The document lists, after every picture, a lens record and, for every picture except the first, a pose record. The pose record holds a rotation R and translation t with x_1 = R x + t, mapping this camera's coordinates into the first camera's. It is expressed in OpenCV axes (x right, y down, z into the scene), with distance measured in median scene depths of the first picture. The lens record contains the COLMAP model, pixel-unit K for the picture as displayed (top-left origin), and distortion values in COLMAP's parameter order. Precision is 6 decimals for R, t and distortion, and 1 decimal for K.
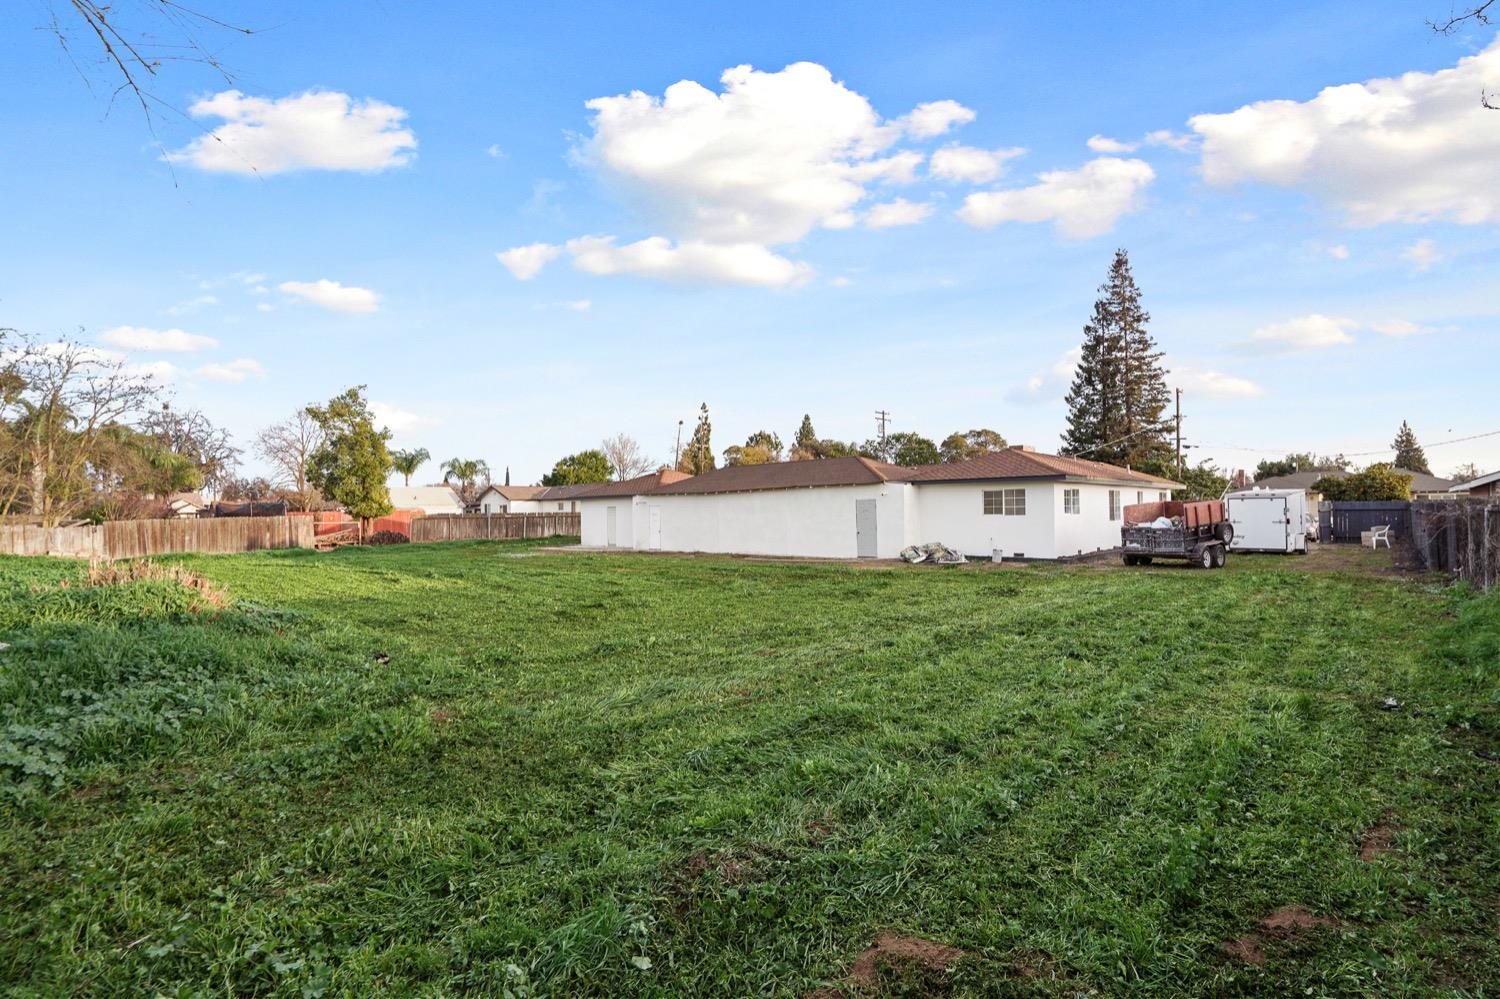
lens RADIAL K [[702.4, 0, 742.1], [0, 702.4, 479.1], [0, 0, 1]] dist [-0.003378, -0.000068]
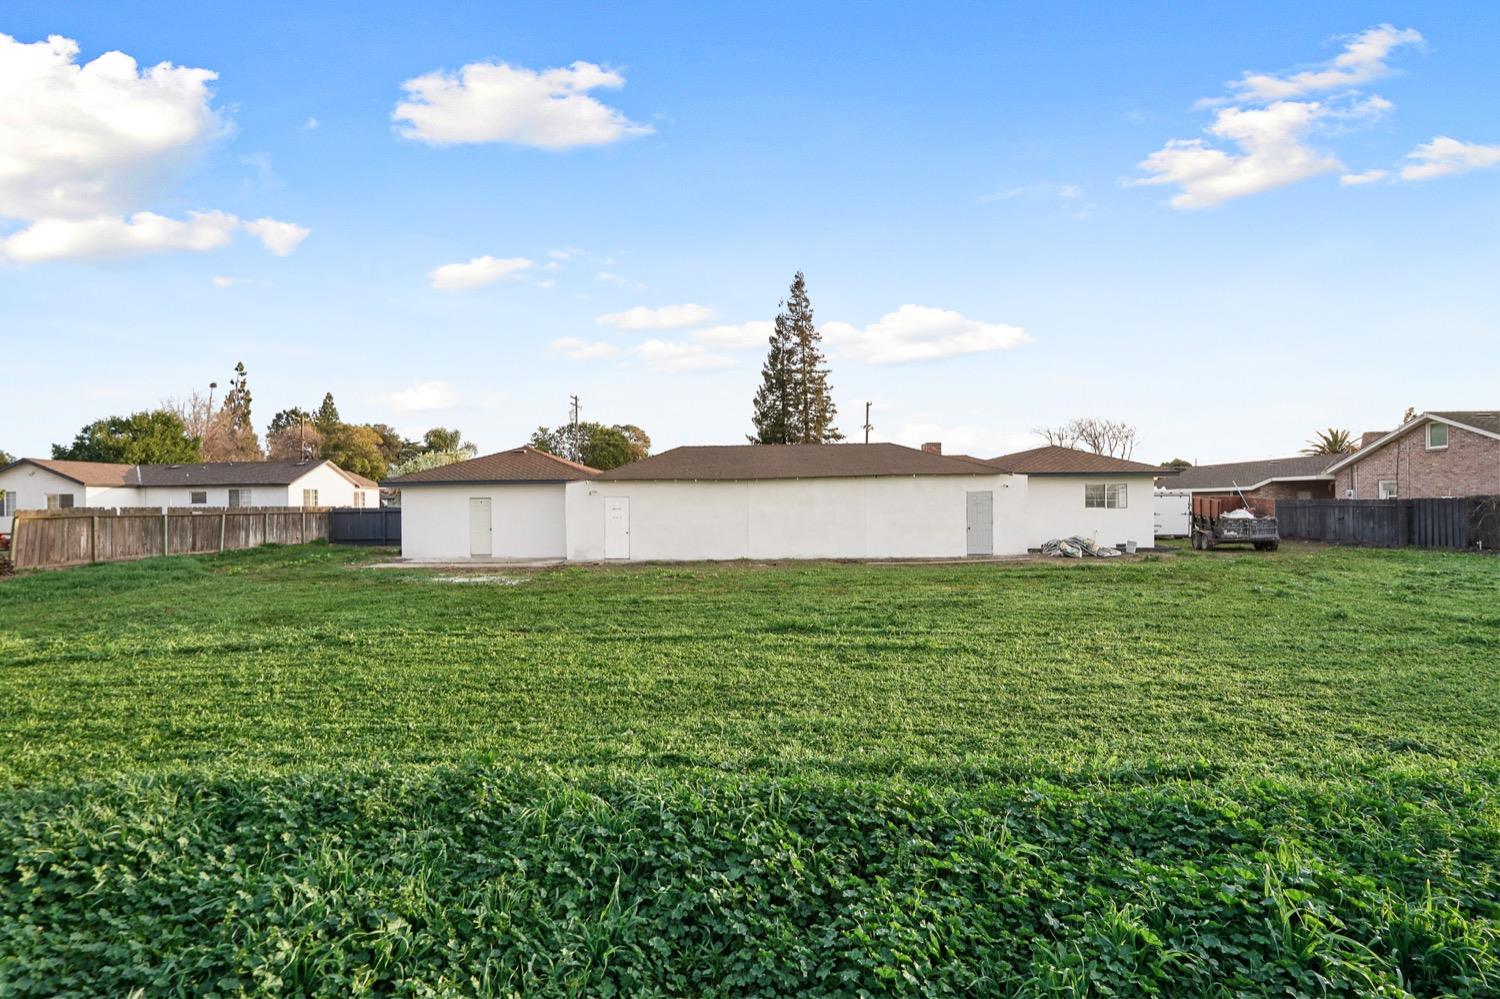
lens RADIAL K [[698.3, 0, 747.3], [0, 698.3, 493.3], [0, 0, 1]] dist [-0.001600, 0.000065]
pose [[0.777435, 0.012510, 0.628839, -0.375406], [-0.027870, 0.999505, 0.014572, 0.017689], [-0.628345, -0.028854, 0.777399, 0.309683]]
